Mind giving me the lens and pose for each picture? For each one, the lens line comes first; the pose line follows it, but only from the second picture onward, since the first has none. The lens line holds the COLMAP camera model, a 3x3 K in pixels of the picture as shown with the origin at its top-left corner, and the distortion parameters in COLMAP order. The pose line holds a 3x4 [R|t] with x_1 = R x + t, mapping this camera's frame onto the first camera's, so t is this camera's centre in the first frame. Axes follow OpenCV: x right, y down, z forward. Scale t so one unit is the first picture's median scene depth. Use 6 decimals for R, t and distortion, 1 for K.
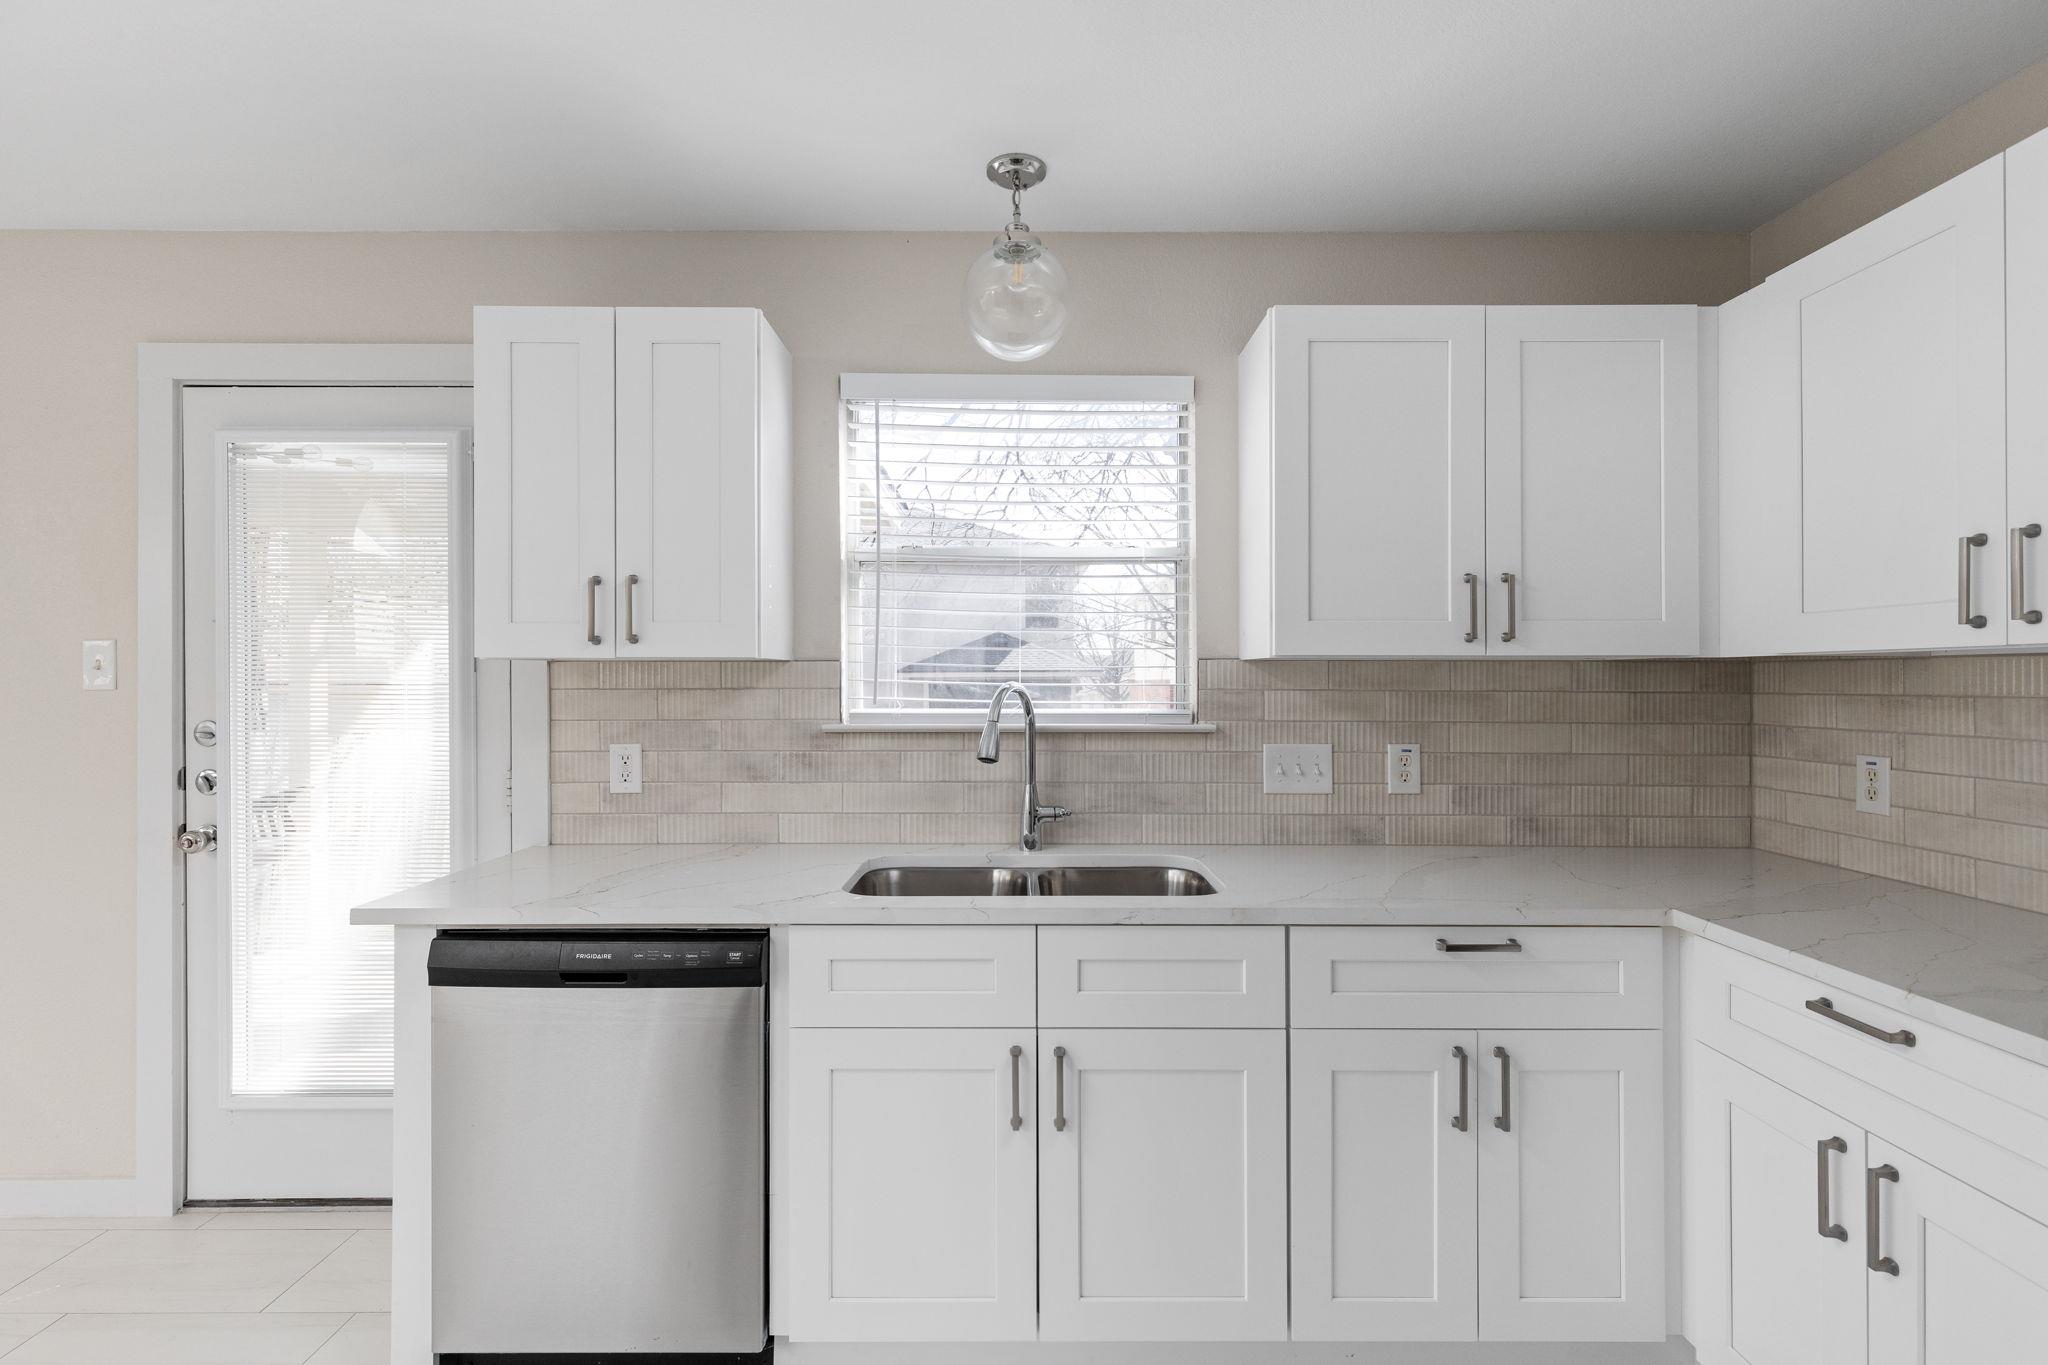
lens RADIAL K [[942.5, 0, 1009.4], [0, 942.5, 674.2], [0, 0, 1]] dist [0.003326, -0.000945]
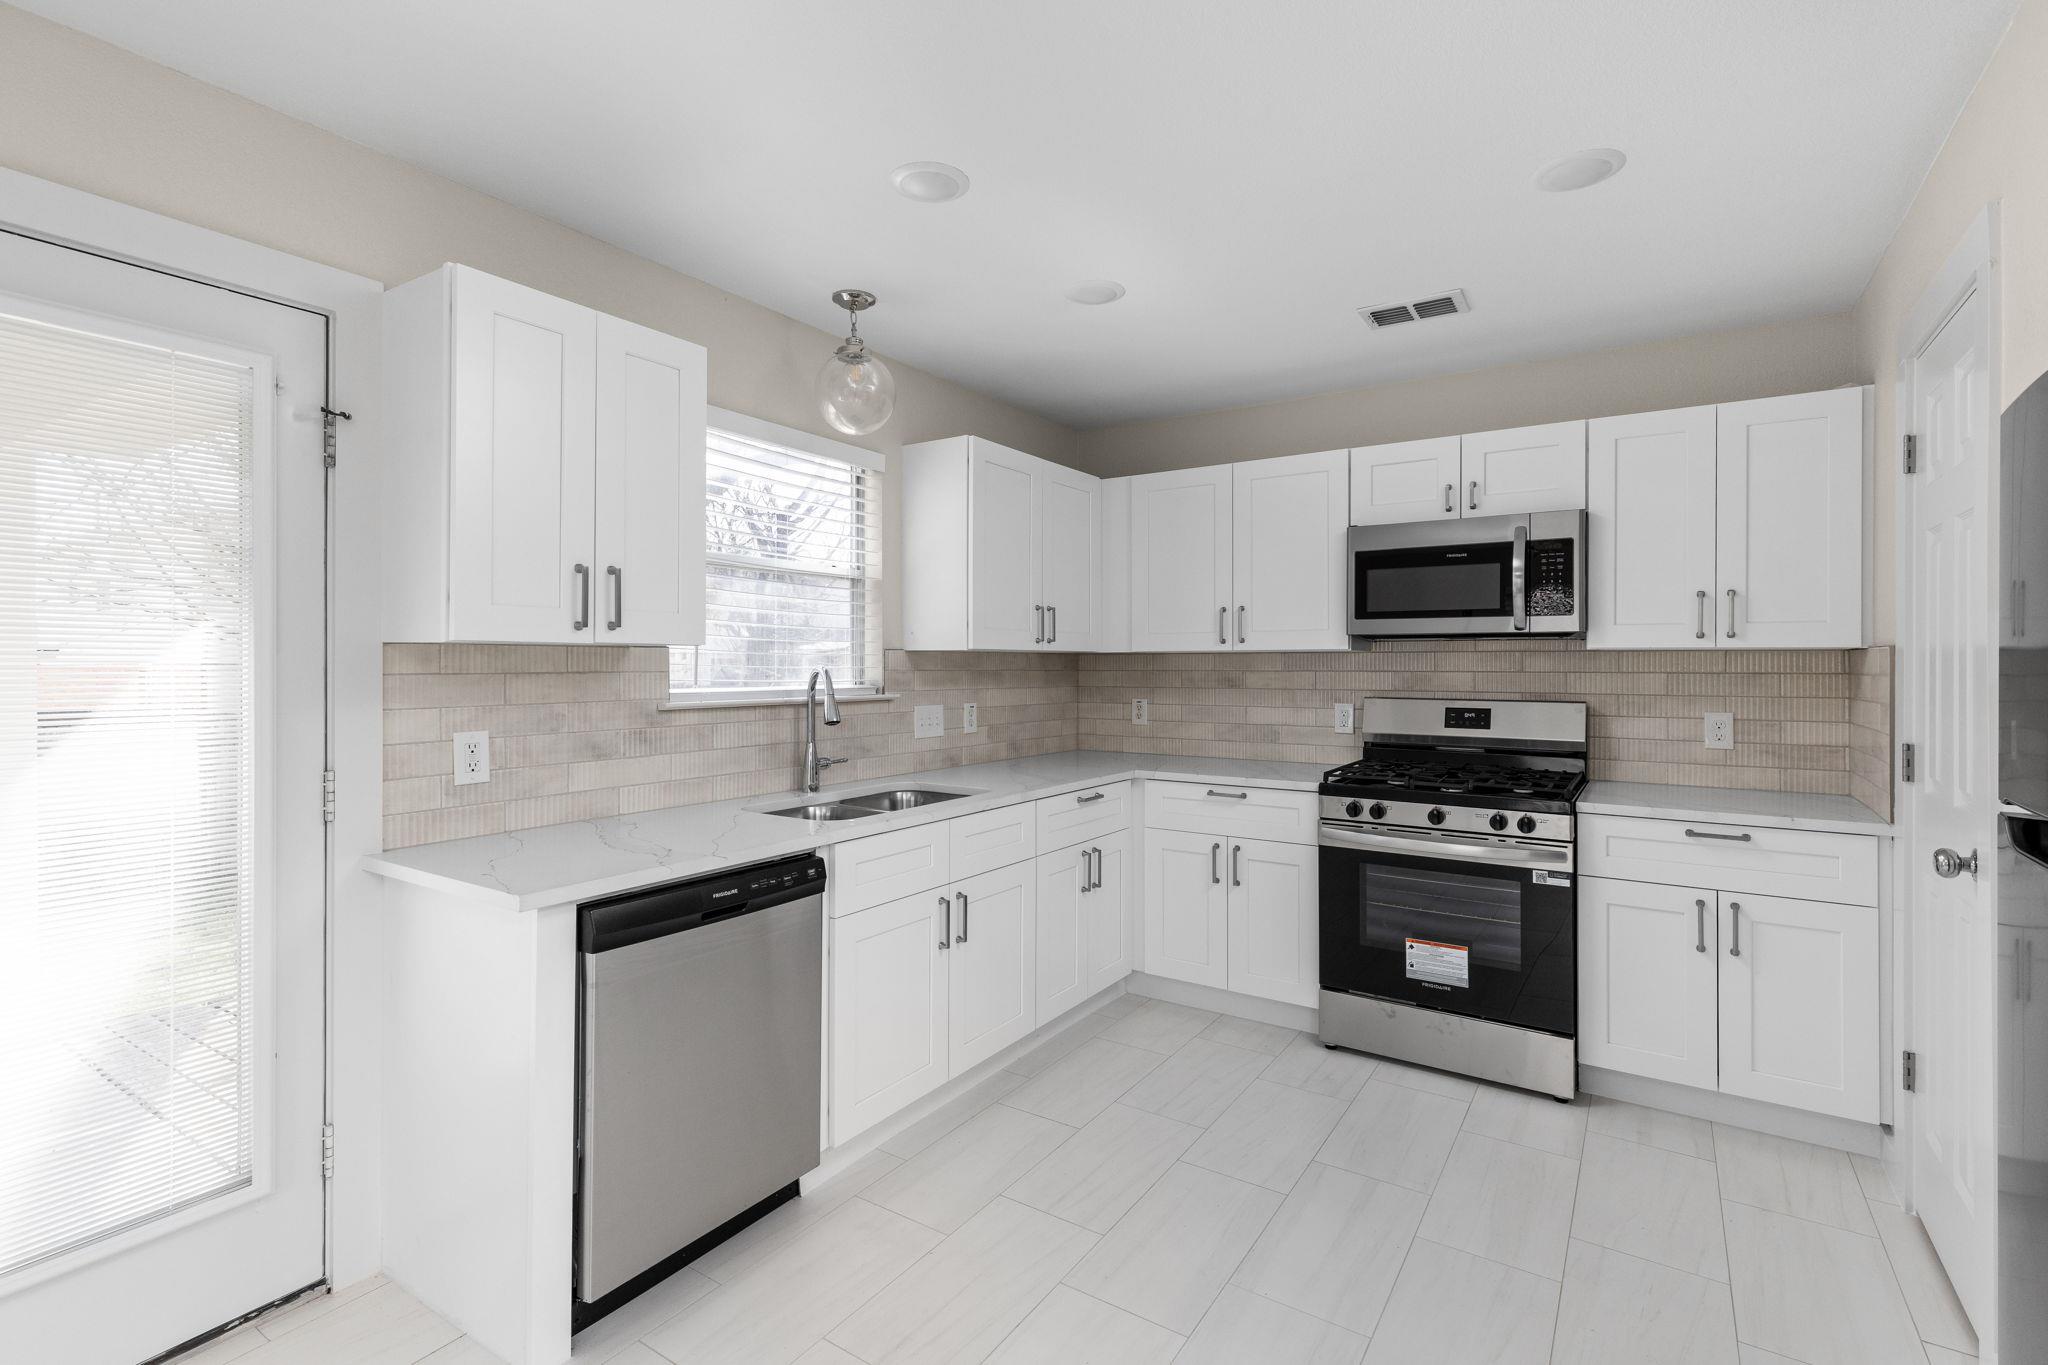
lens RADIAL K [[942.5, 0, 1025.7], [0, 942.5, 658.7], [0, 0, 1]] dist [0.003326, -0.000945]
pose [[0.556783, 0.004038, 0.830648, -0.886615], [-0.003203, 0.999991, -0.002714, 0.001480], [-0.830652, -0.001149, 0.556791, 0.009720]]
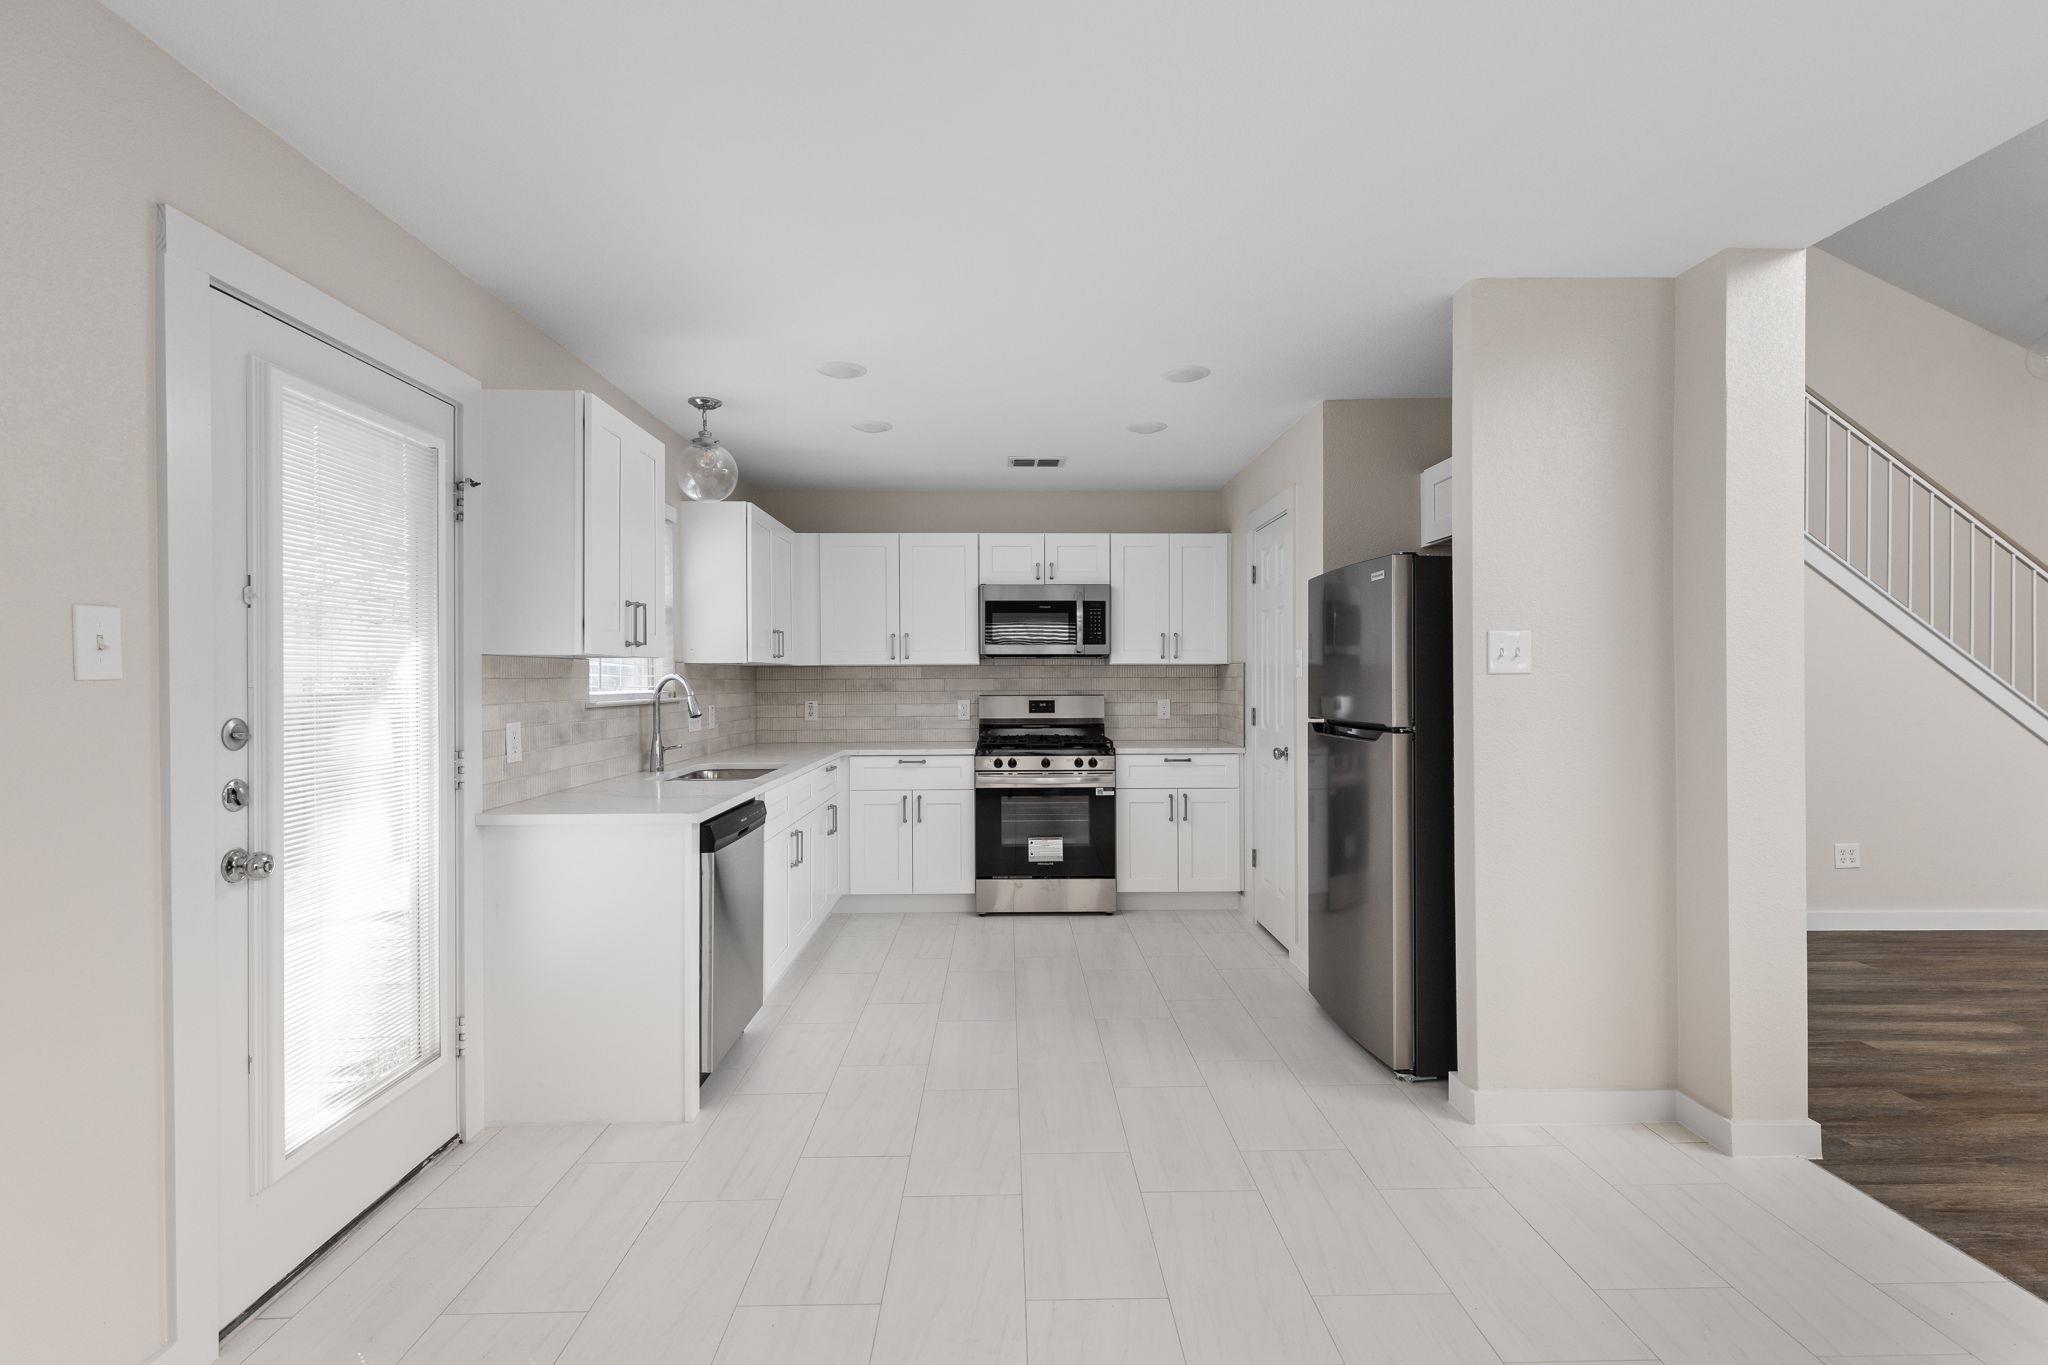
lens RADIAL K [[942.5, 0, 1037.1], [0, 942.5, 680.0], [0, 0, 1]] dist [0.003326, -0.000945]
pose [[-0.031071, -0.002013, 0.999515, -1.674506], [0.000960, 0.999997, 0.002044, 0.016112], [-0.999517, 0.001023, -0.031069, 0.349254]]
